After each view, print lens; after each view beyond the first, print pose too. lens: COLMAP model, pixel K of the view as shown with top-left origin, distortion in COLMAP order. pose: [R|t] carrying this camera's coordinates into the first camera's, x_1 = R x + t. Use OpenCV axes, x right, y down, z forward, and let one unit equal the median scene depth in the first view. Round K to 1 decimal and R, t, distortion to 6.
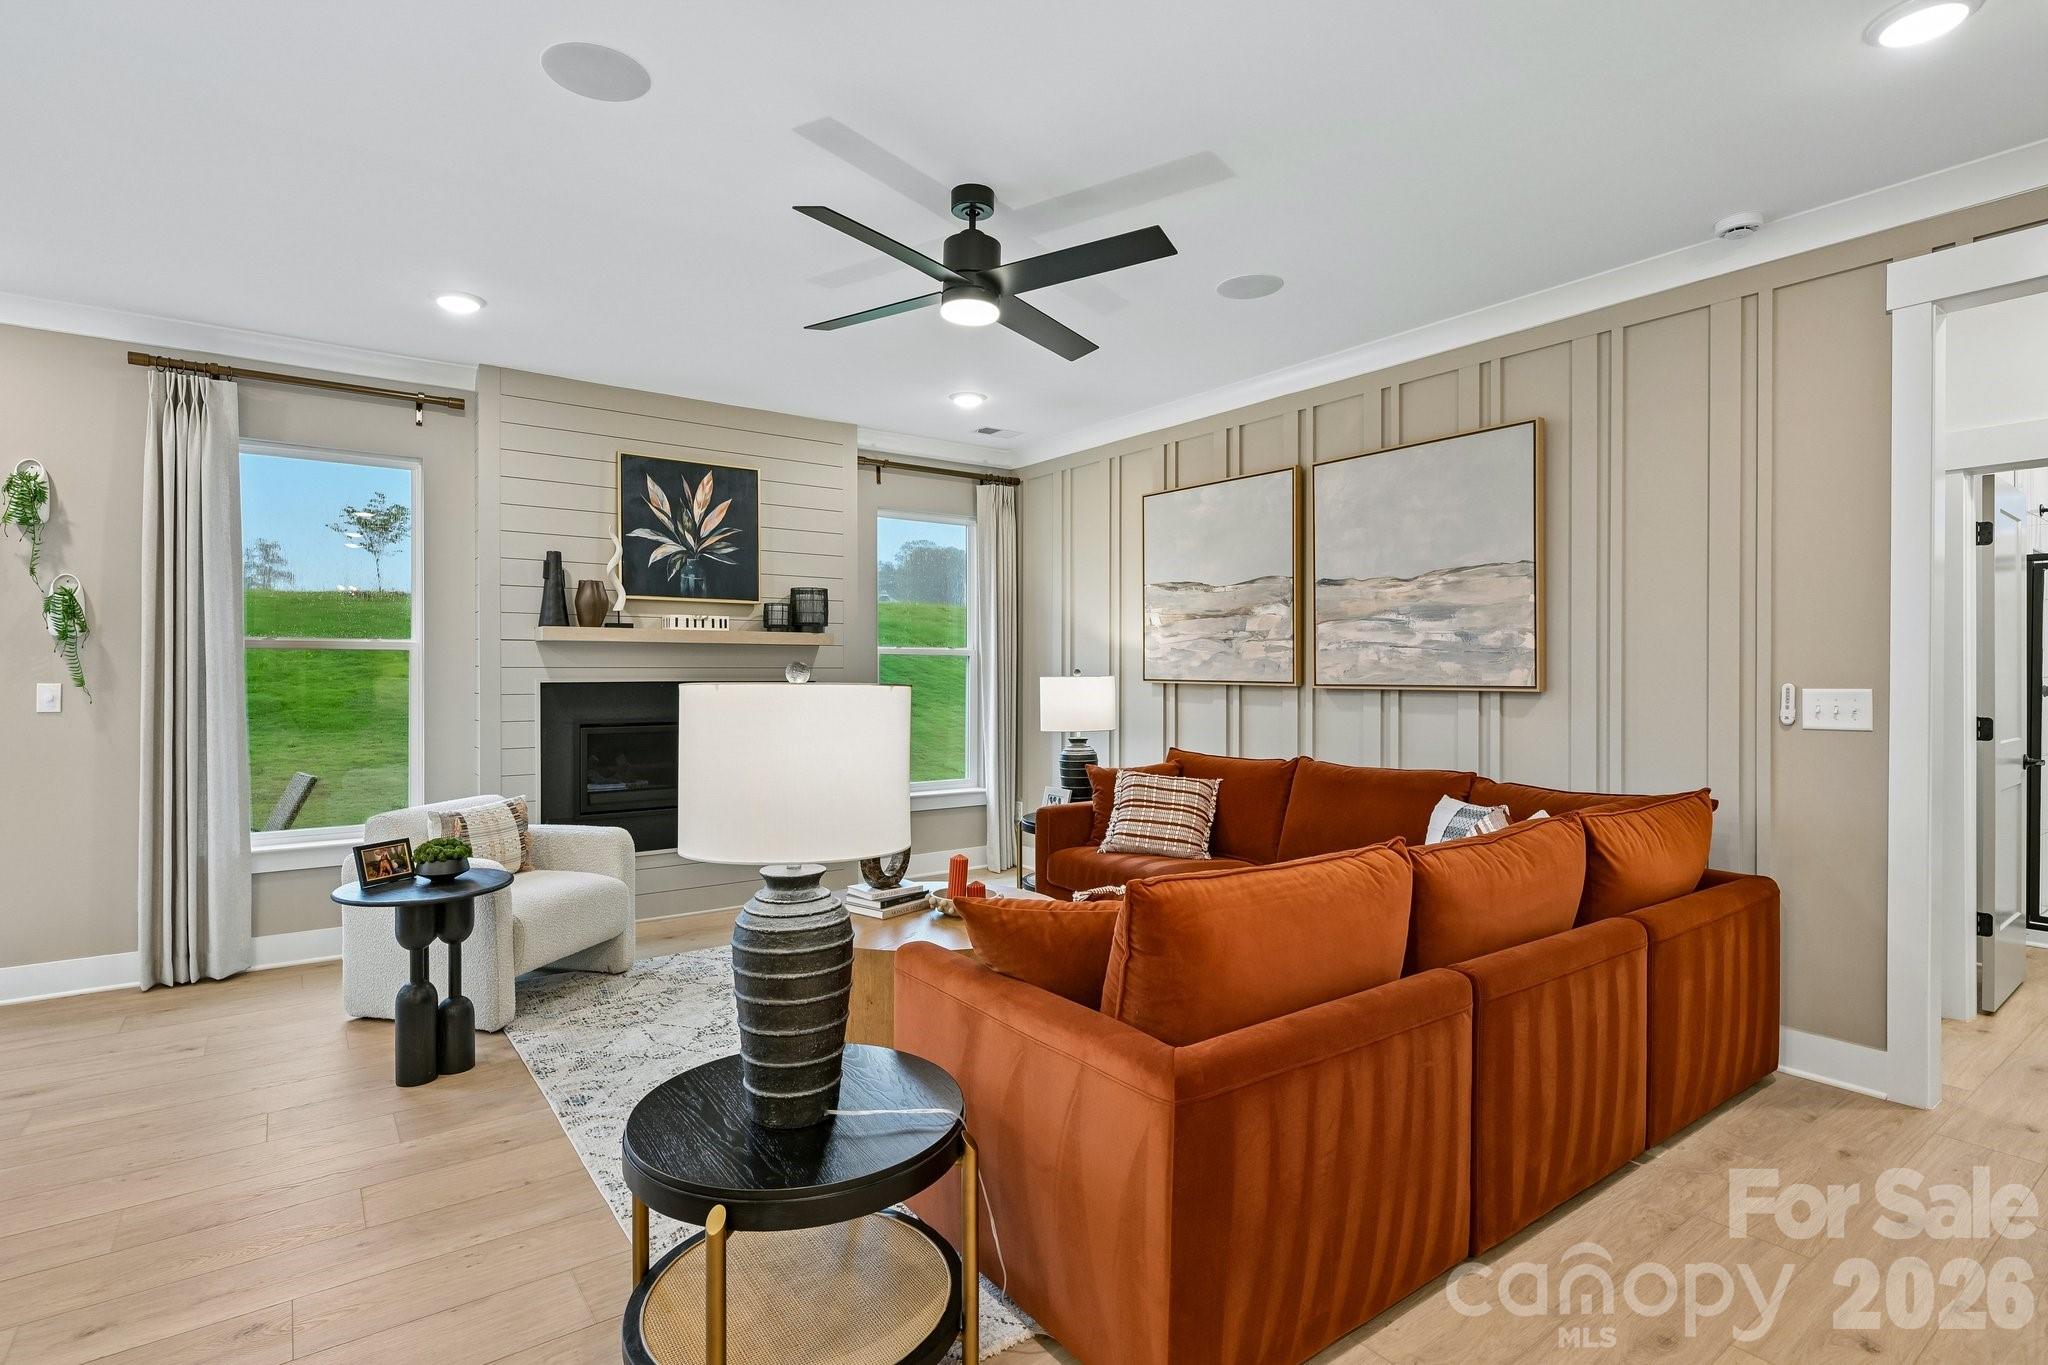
lens RADIAL K [[1013.7, 0, 1029.8], [0, 1013.7, 676.1], [0, 0, 1]] dist [-0.002654, 0.000074]
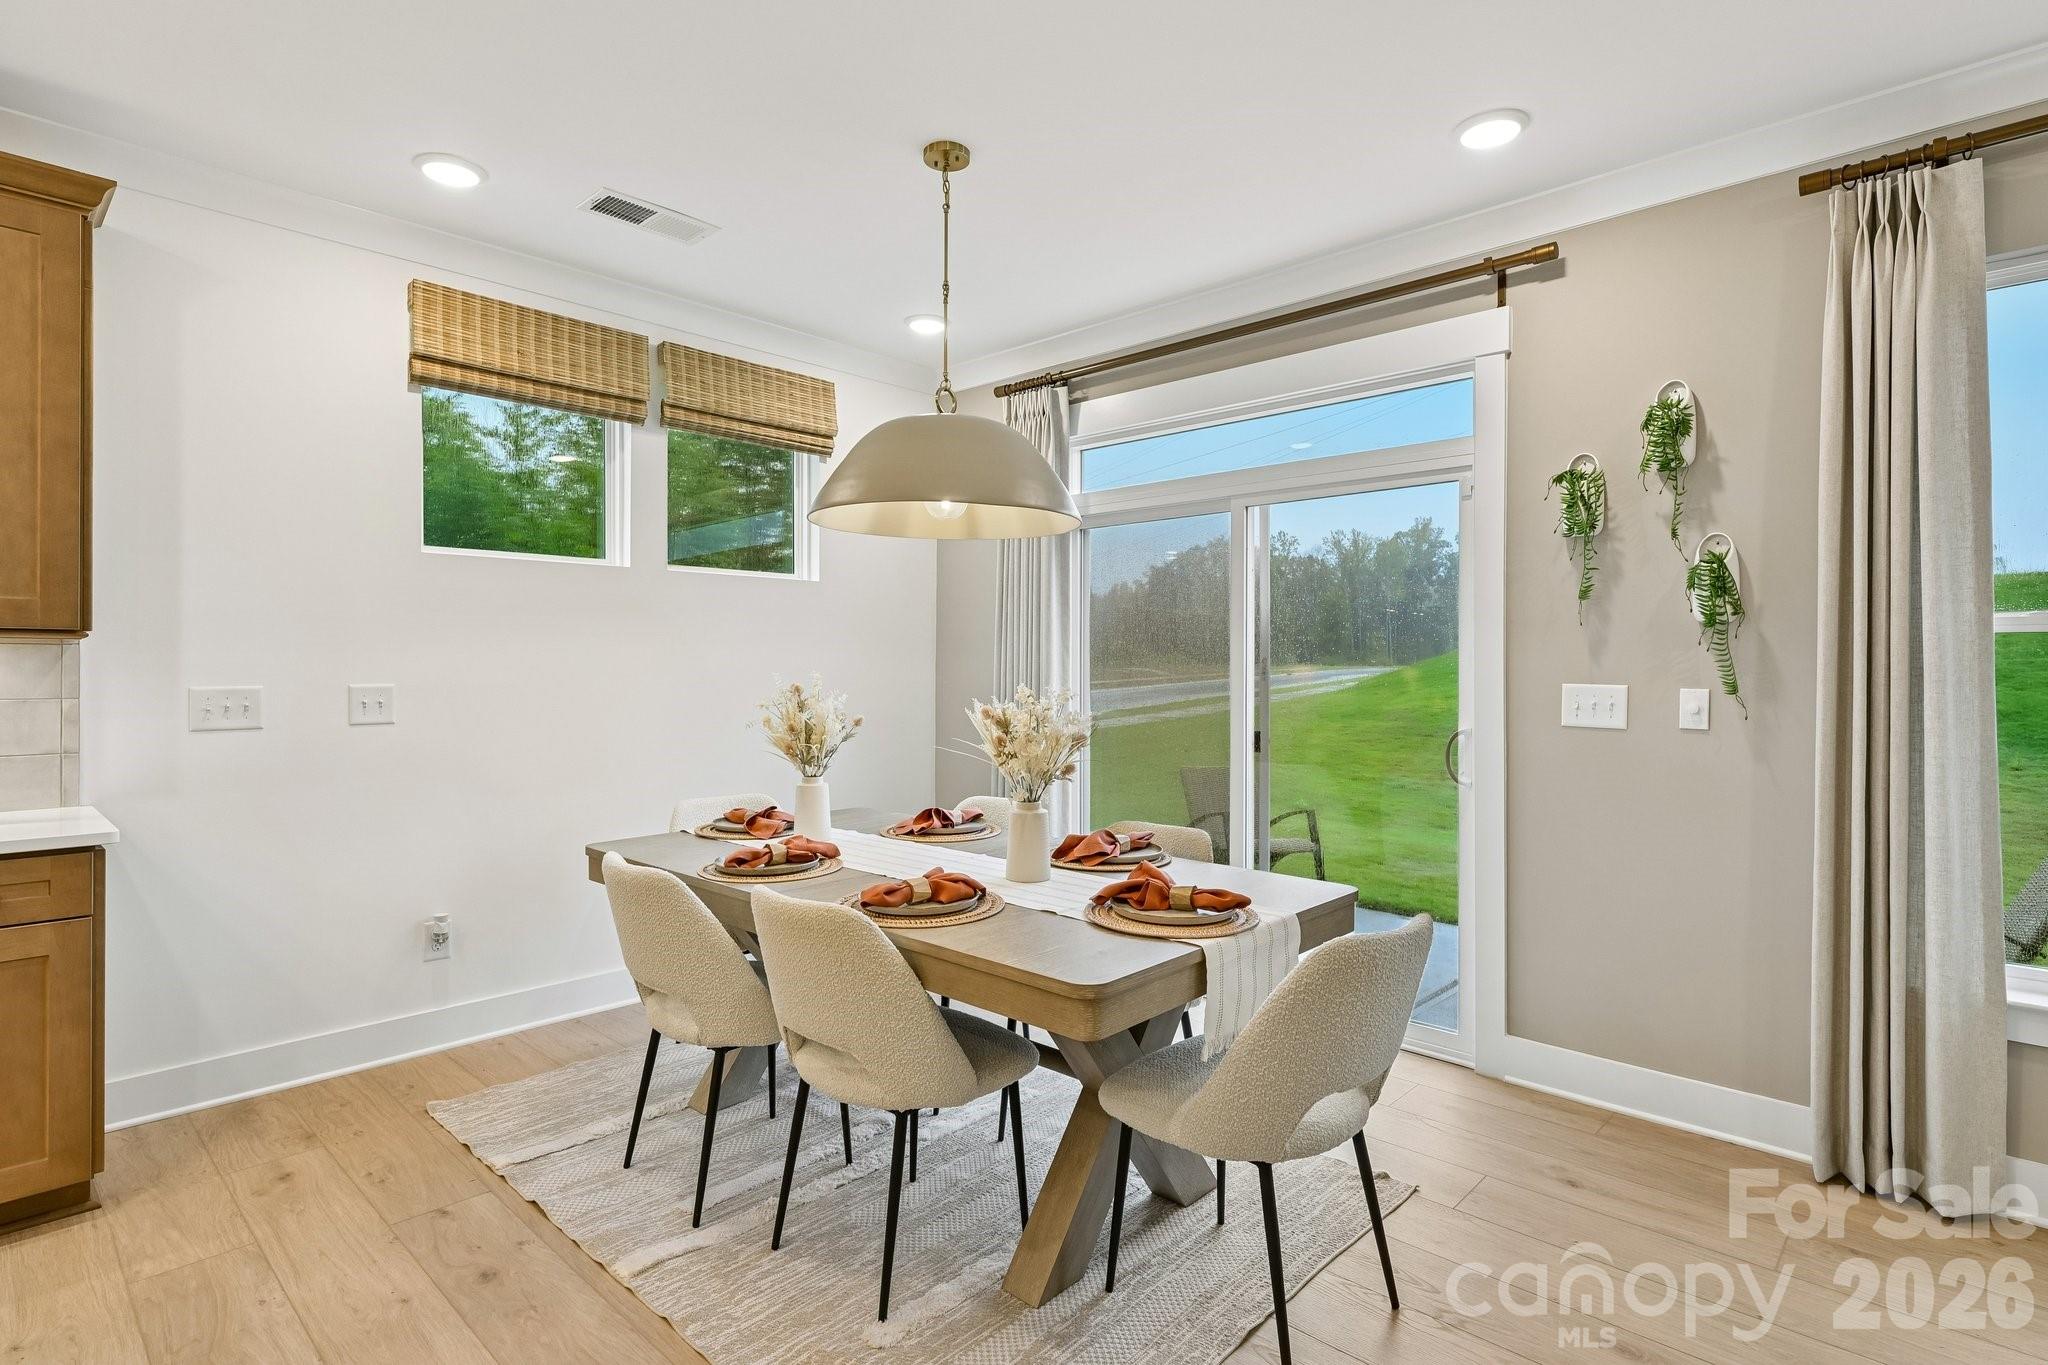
lens RADIAL K [[1013.7, 0, 1025.4], [0, 1013.7, 669.4], [0, 0, 1]] dist [-0.002654, 0.000074]
pose [[0.177092, 0.000286, -0.984194, -0.332742], [-0.005112, 0.999987, -0.000629, -0.003443], [0.984181, 0.005142, 0.177091, 0.388369]]
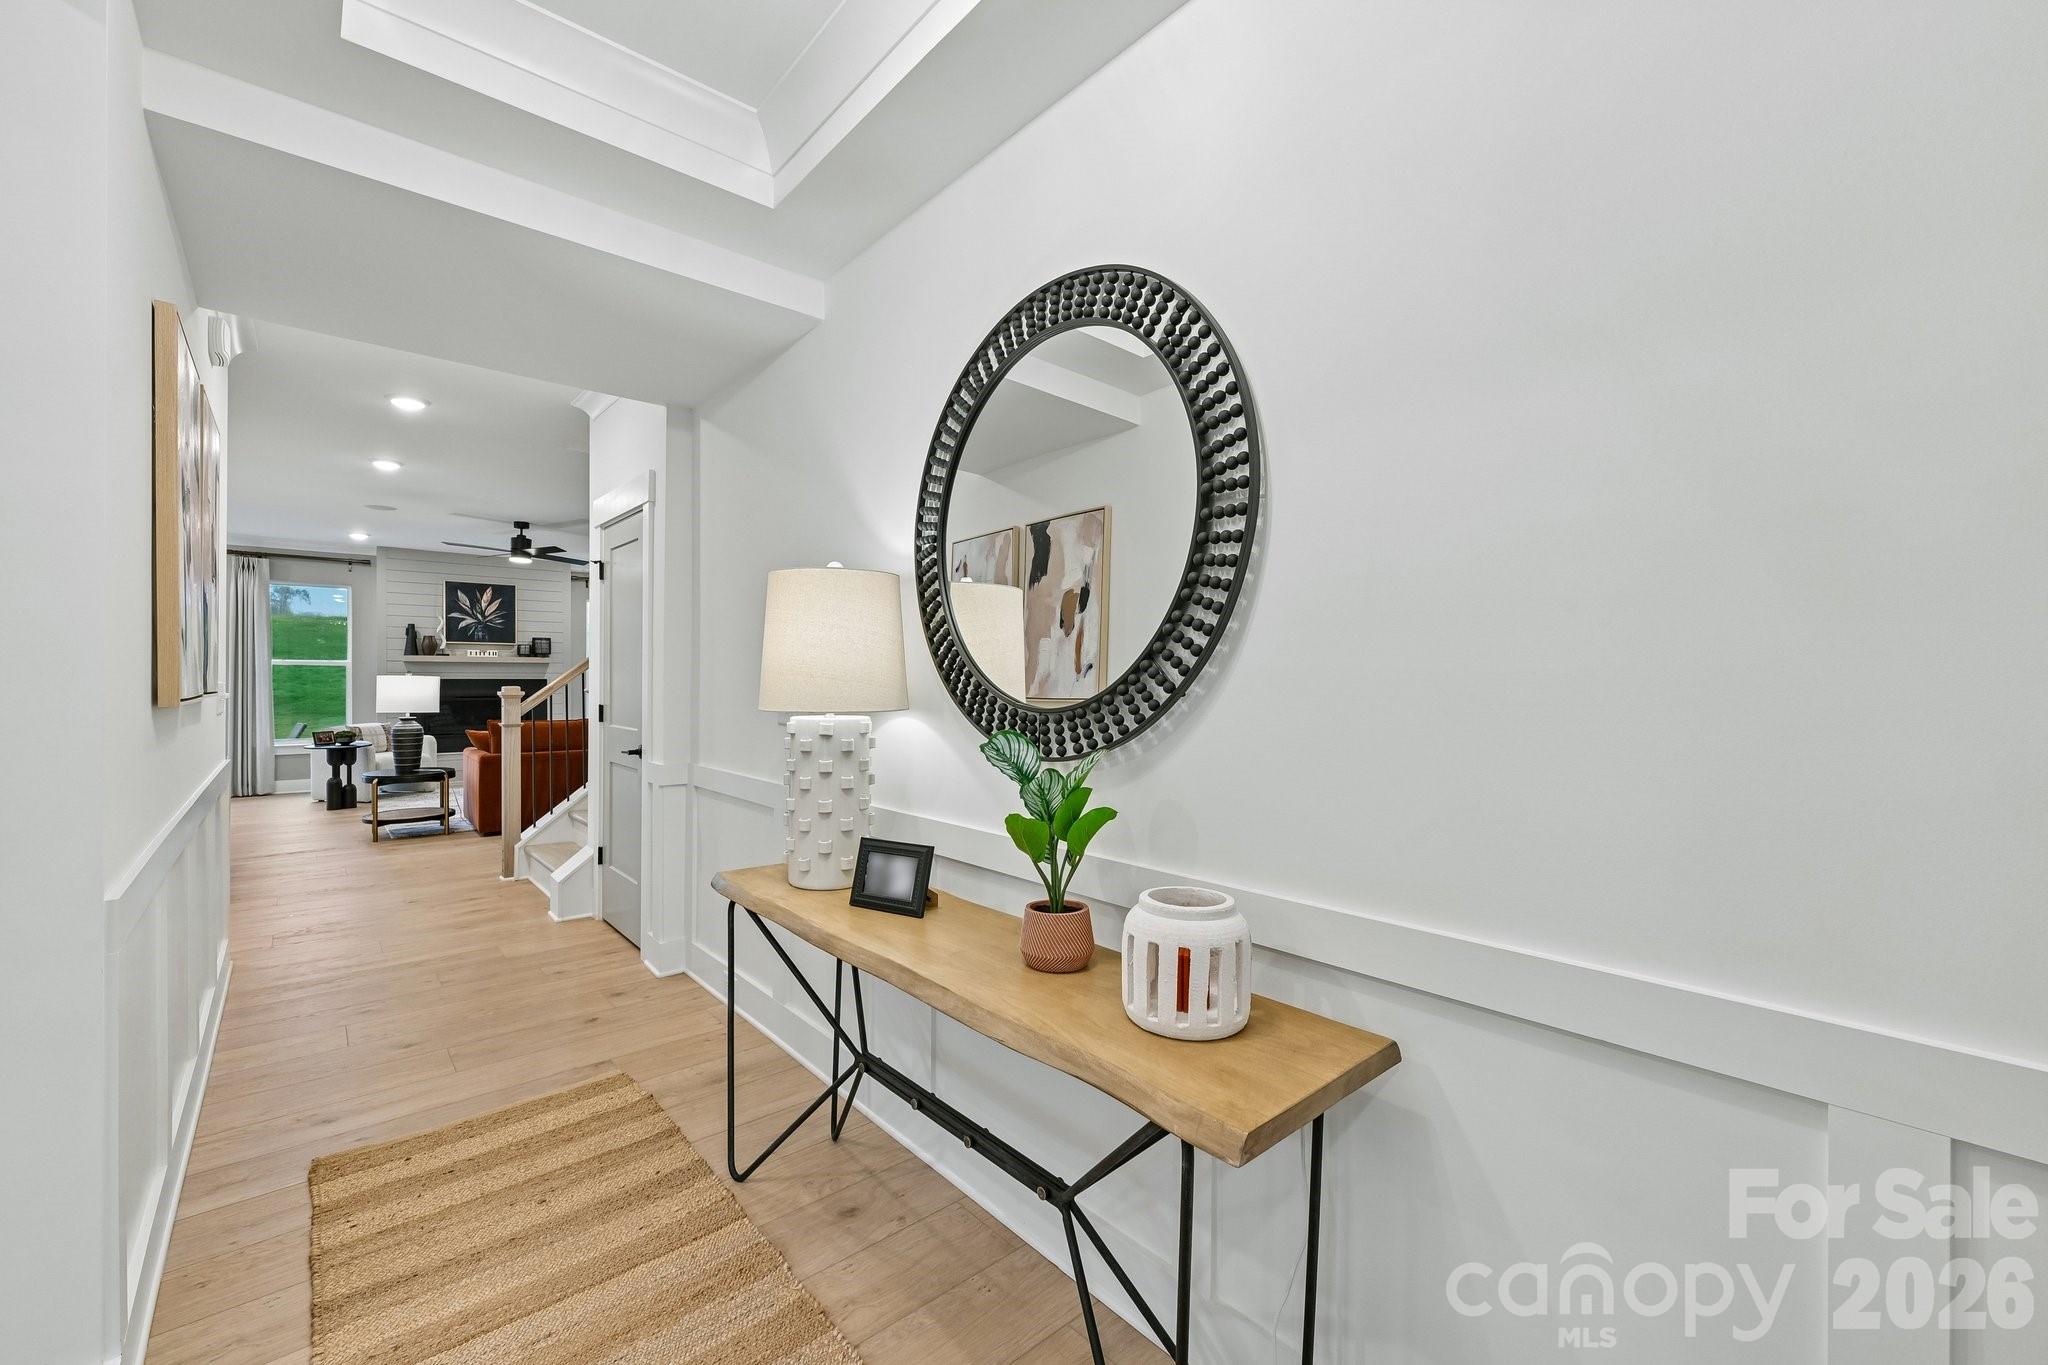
lens RADIAL K [[824.8, 0, 1017.2], [0, 824.8, 679.5], [0, 0, 1]] dist [0.003652, -0.001073]
pose [[0.996580, 0.002707, 0.082586, 0.912303], [-0.002692, 0.999996, -0.000282, 0.005463], [-0.082586, 0.000059, 0.996584, -1.216662]]
